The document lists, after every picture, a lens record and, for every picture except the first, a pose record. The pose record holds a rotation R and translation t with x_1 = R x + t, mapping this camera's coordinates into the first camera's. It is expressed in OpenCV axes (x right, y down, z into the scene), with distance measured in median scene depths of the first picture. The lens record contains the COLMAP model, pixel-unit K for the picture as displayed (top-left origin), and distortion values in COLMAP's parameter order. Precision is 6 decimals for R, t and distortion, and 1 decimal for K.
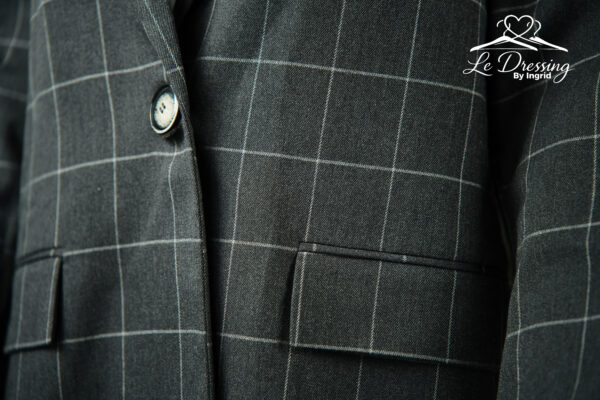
lens RADIAL K [[1316.3, 0, 300.0], [0, 1316.3, 200.0], [0, 0, 1]] dist [0.586673, 0.045091]
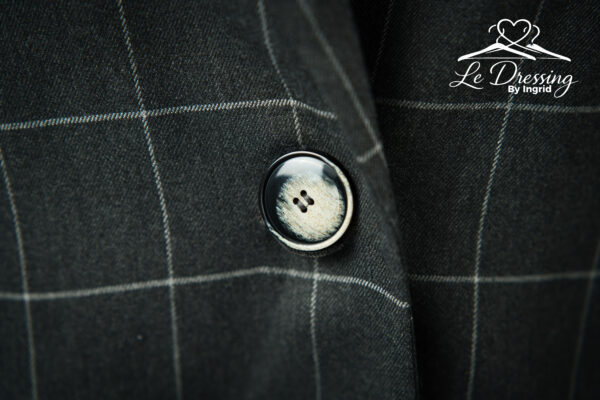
lens RADIAL K [[1106.5, 0, 300.0], [0, 1106.5, 200.0], [0, 0, 1]] dist [0.379126, 0.079350]
pose [[0.882400, -0.153415, 0.444785, -0.286025], [-0.013047, 0.937004, 0.349075, -0.212085], [-0.470319, -0.313827, 0.824811, 0.655706]]
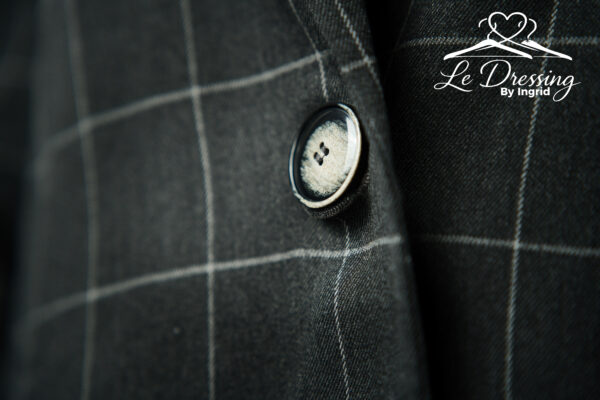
lens RADIAL K [[1316.3, 0, 300.0], [0, 1316.3, 200.0], [0, 0, 1]] dist [0.586673, 0.045091]
pose [[0.999991, -0.002488, 0.003334, -0.111617], [0.002799, 0.995279, -0.097010, -0.008748], [-0.003077, 0.097019, 0.995278, 0.542358]]
